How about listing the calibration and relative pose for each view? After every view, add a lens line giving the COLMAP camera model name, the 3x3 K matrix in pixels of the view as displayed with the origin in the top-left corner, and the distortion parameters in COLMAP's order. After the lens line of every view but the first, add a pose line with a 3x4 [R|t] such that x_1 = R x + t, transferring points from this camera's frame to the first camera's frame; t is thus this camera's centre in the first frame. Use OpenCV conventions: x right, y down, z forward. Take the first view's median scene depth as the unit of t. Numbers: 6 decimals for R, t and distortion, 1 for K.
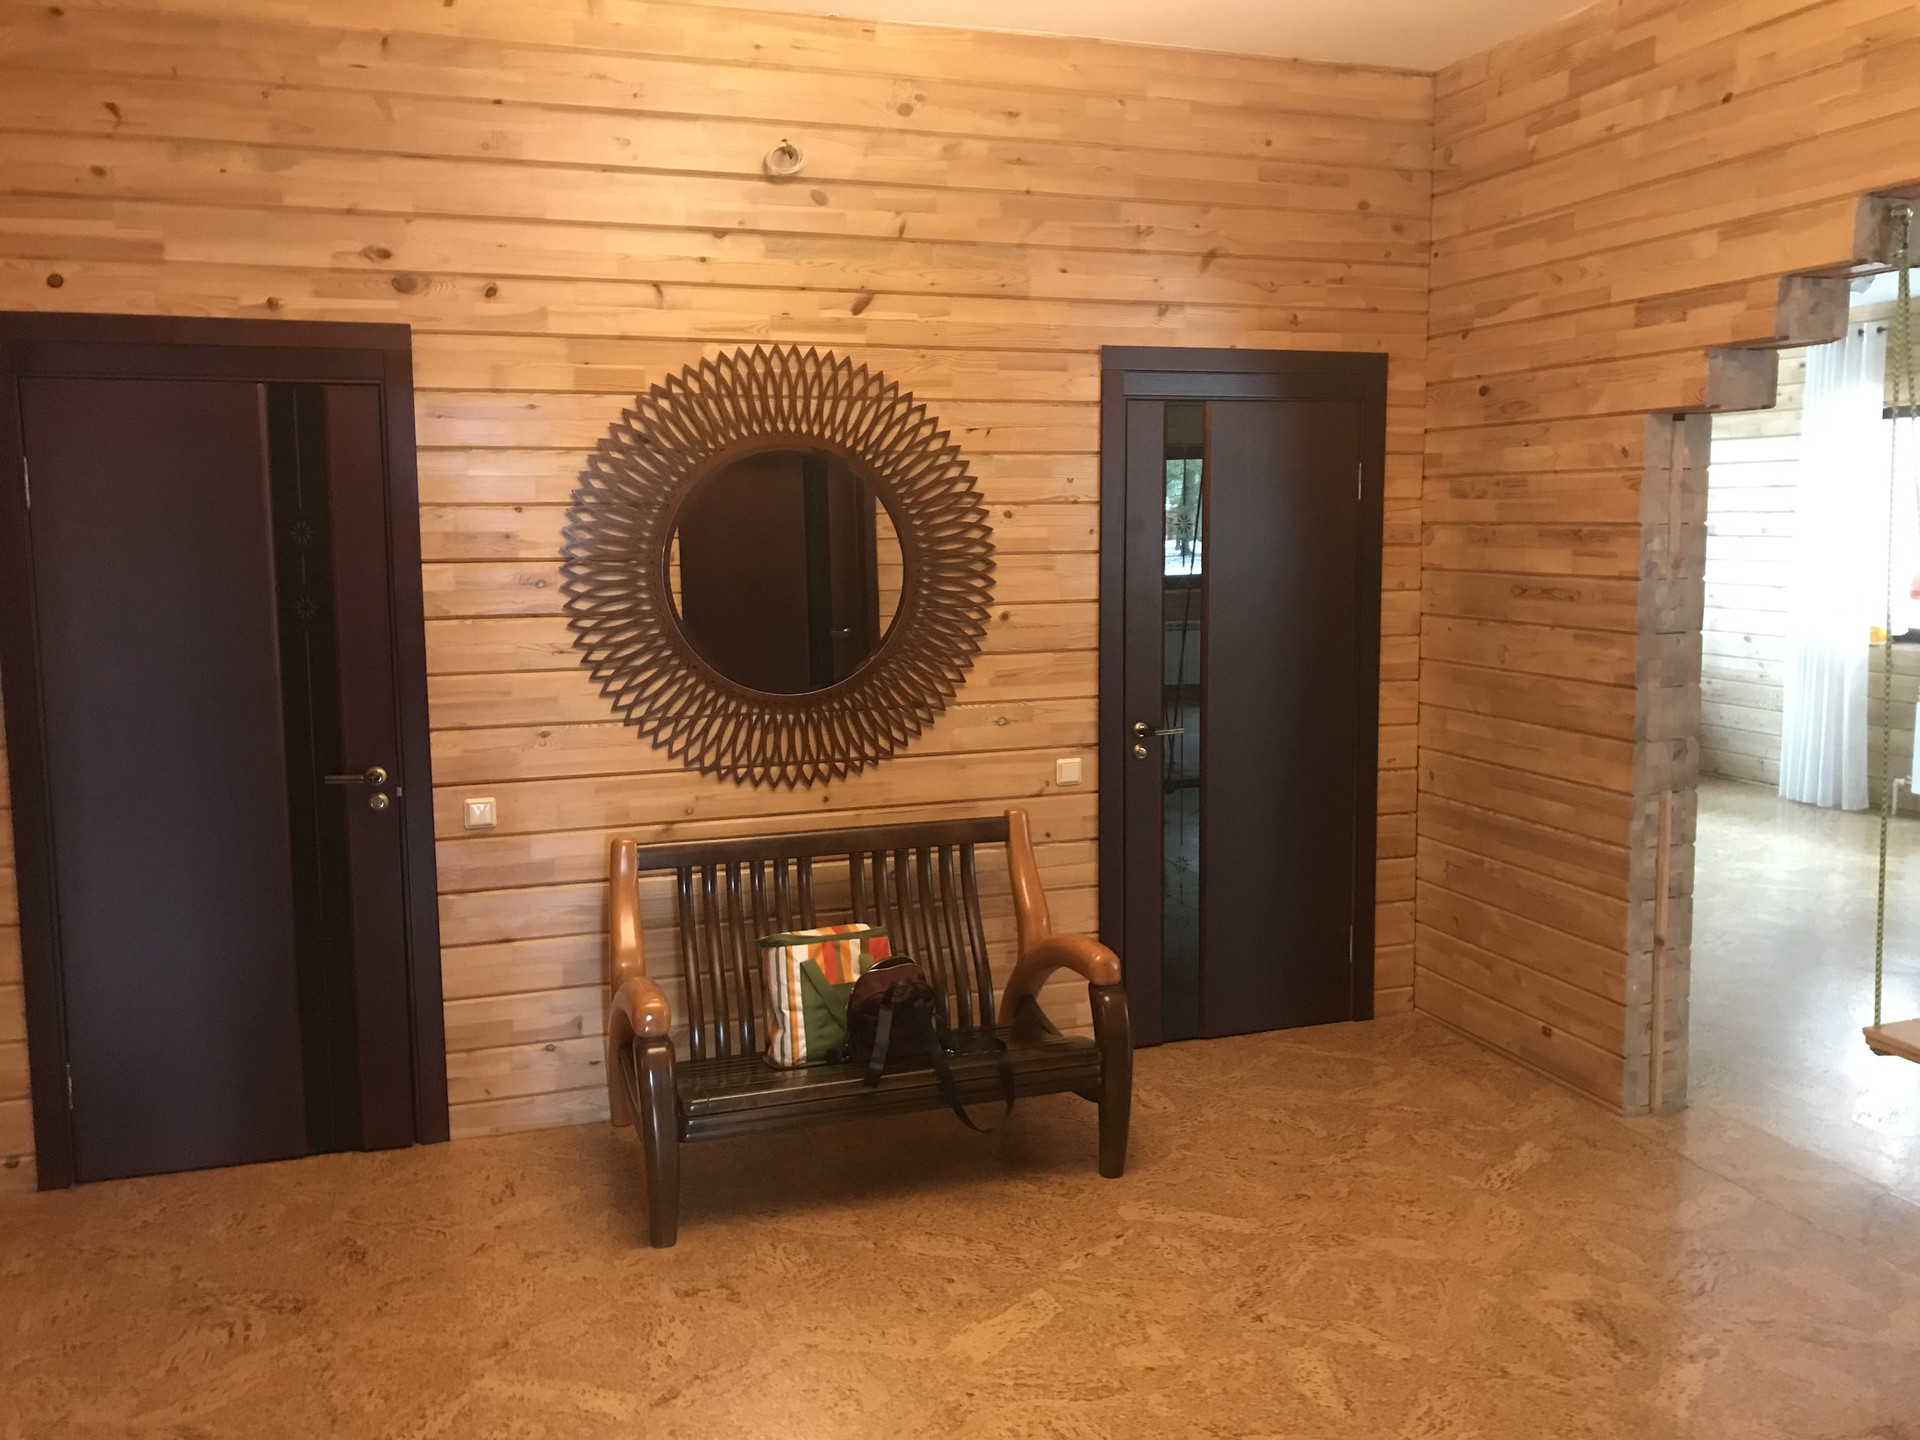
lens RADIAL K [[1572.2, 0, 952.6], [0, 1572.2, 697.7], [0, 0, 1]] dist [0.036137, -0.037492]
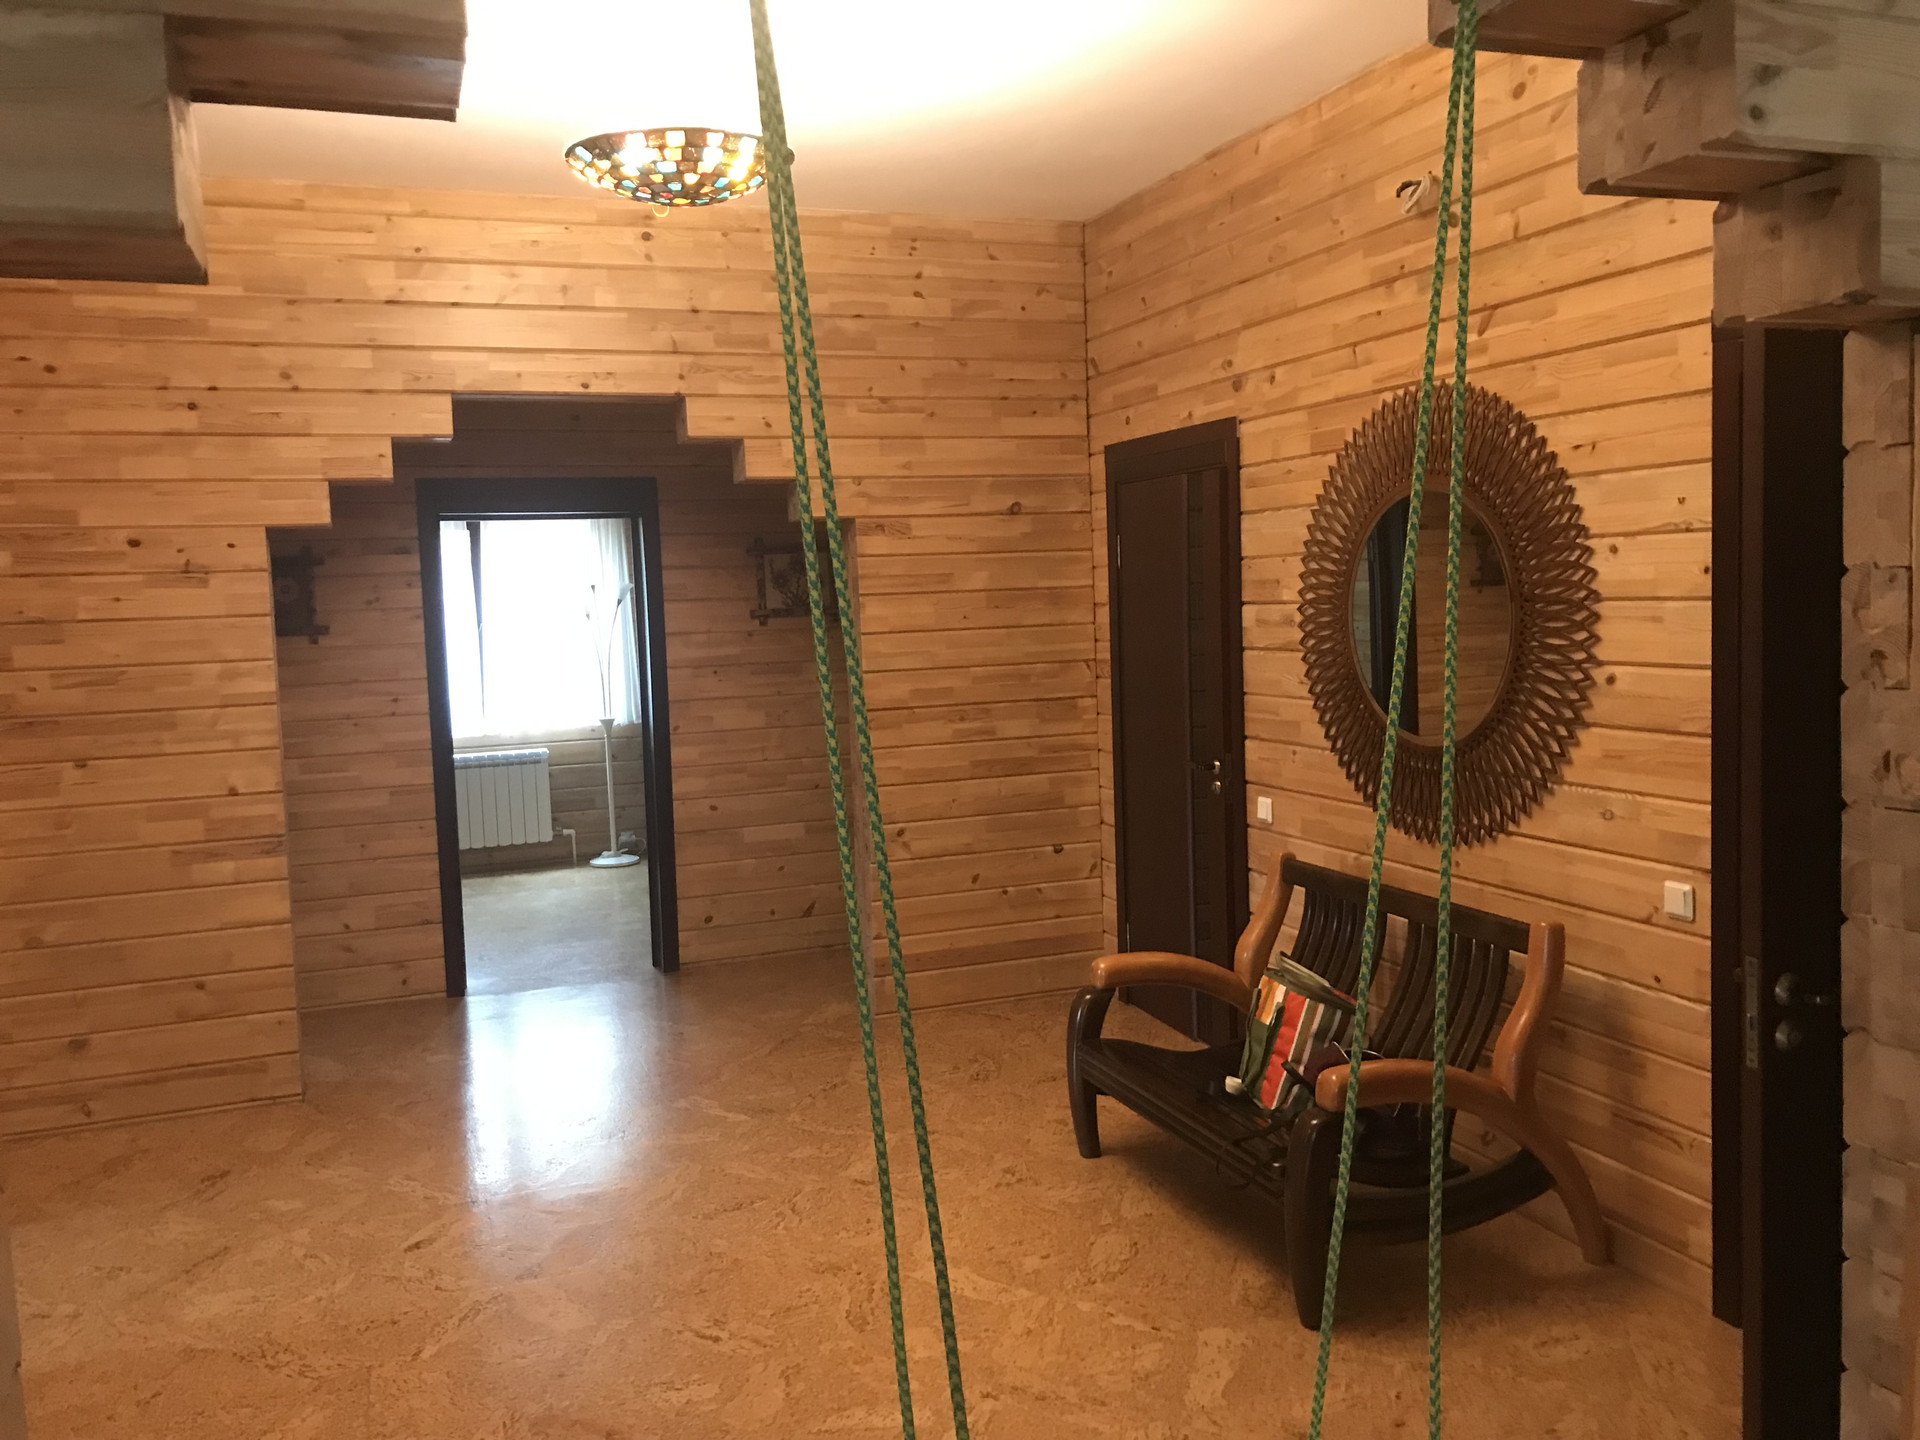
lens RADIAL K [[1572.2, 0, 970.5], [0, 1572.2, 700.4], [0, 0, 1]] dist [0.036137, -0.037492]
pose [[0.039104, 0.077611, -0.996217, 0.857906], [-0.080511, 0.993982, 0.074277, -0.079404], [0.995986, 0.077302, 0.045117, 0.691755]]
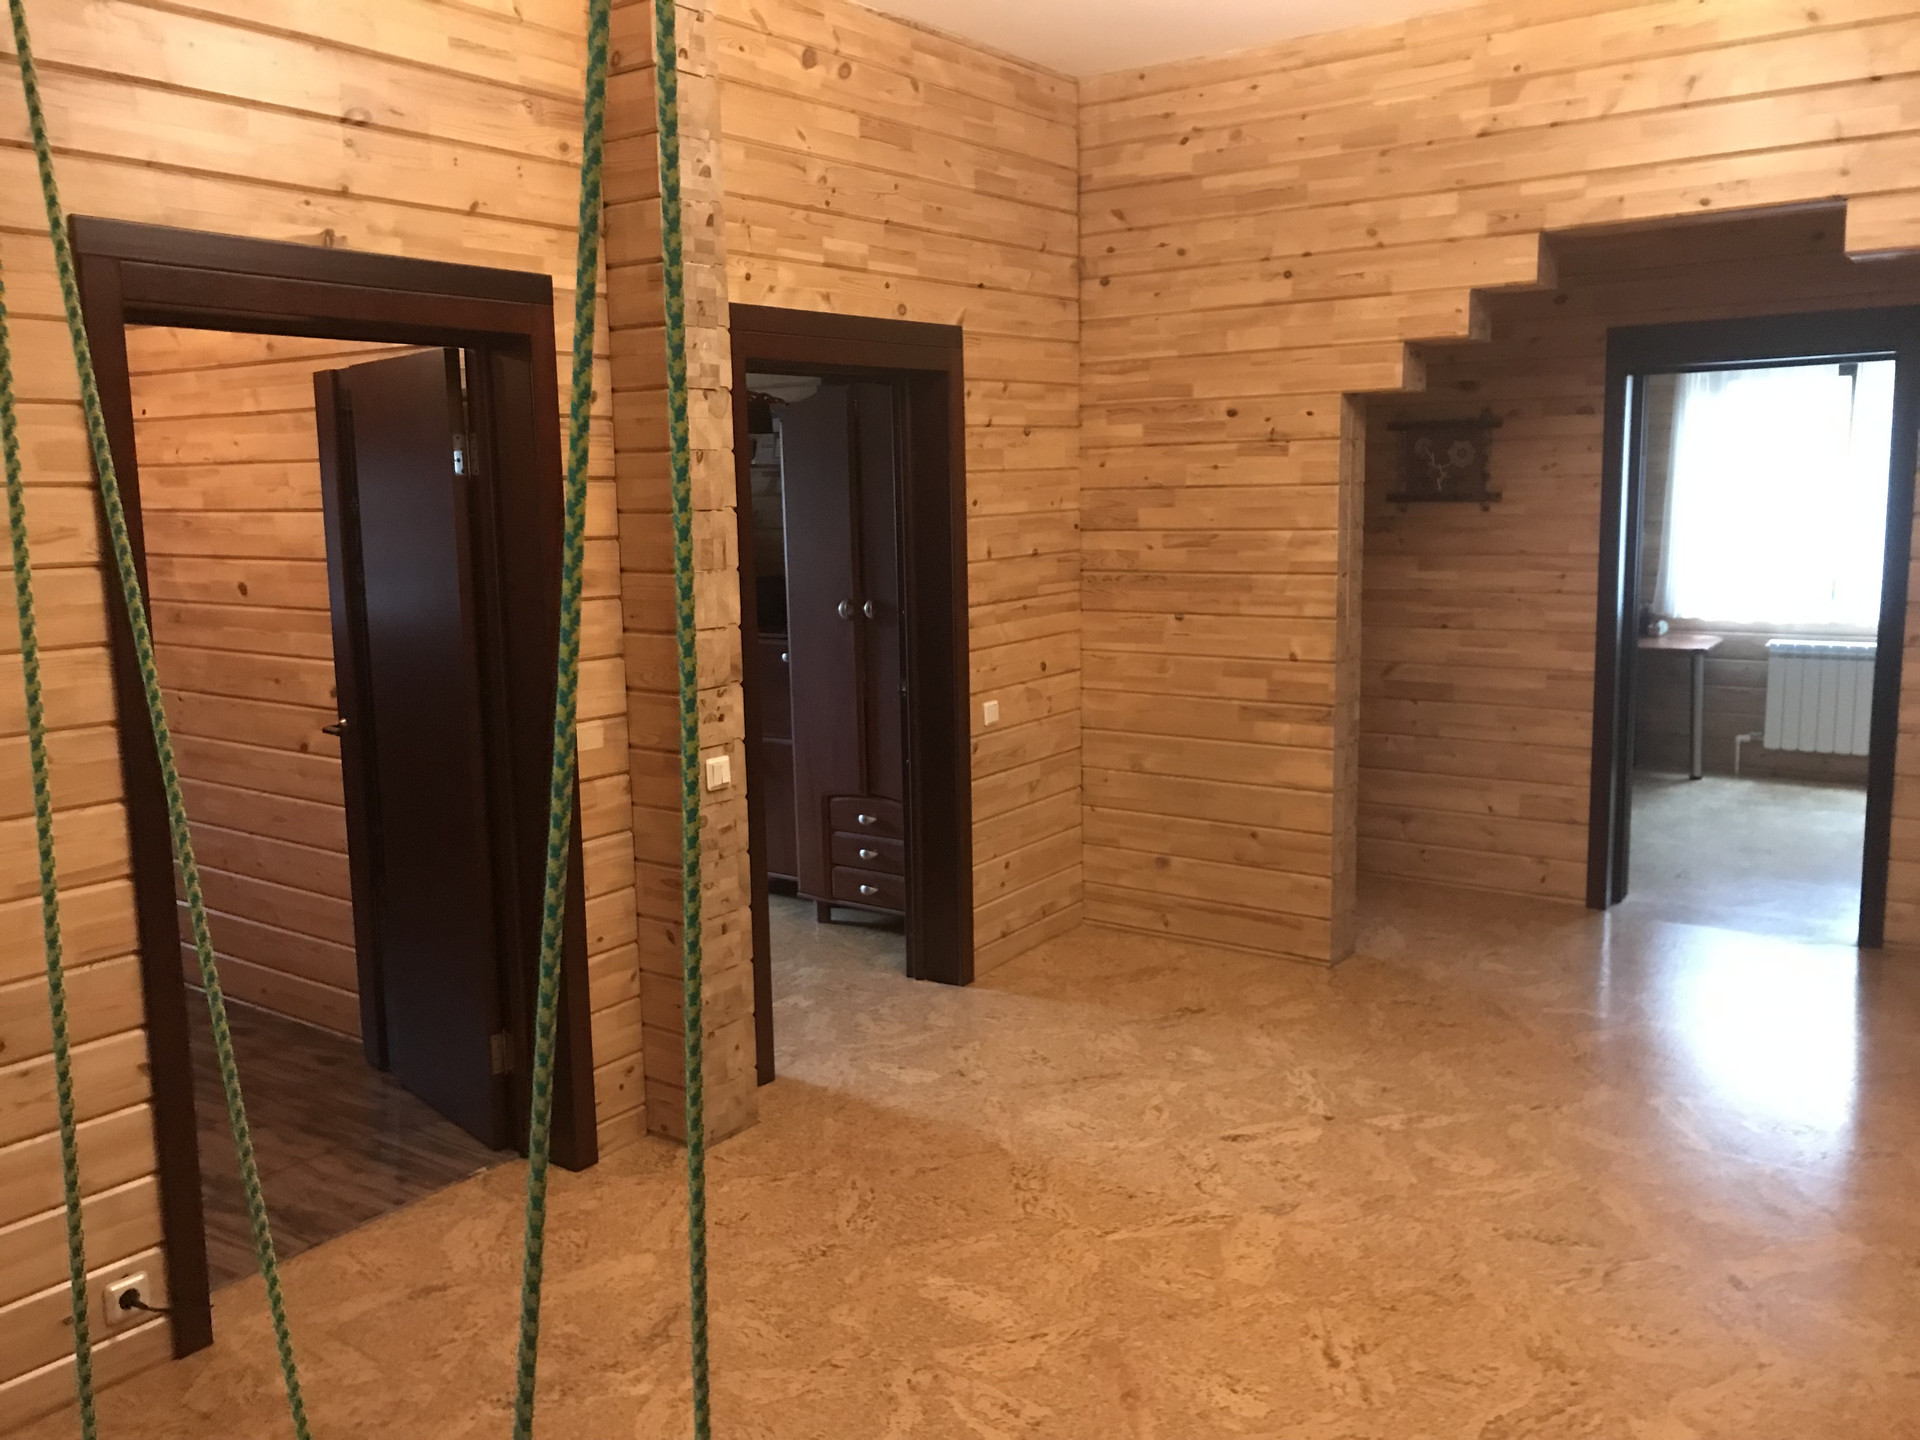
lens RADIAL K [[1572.2, 0, 949.8], [0, 1572.2, 711.9], [0, 0, 1]] dist [0.036137, -0.037492]
pose [[-0.812233, 0.109357, -0.572991, 0.573200], [-0.040949, 0.969158, 0.243014, -0.121992], [0.581894, 0.220847, -0.782704, 1.005860]]
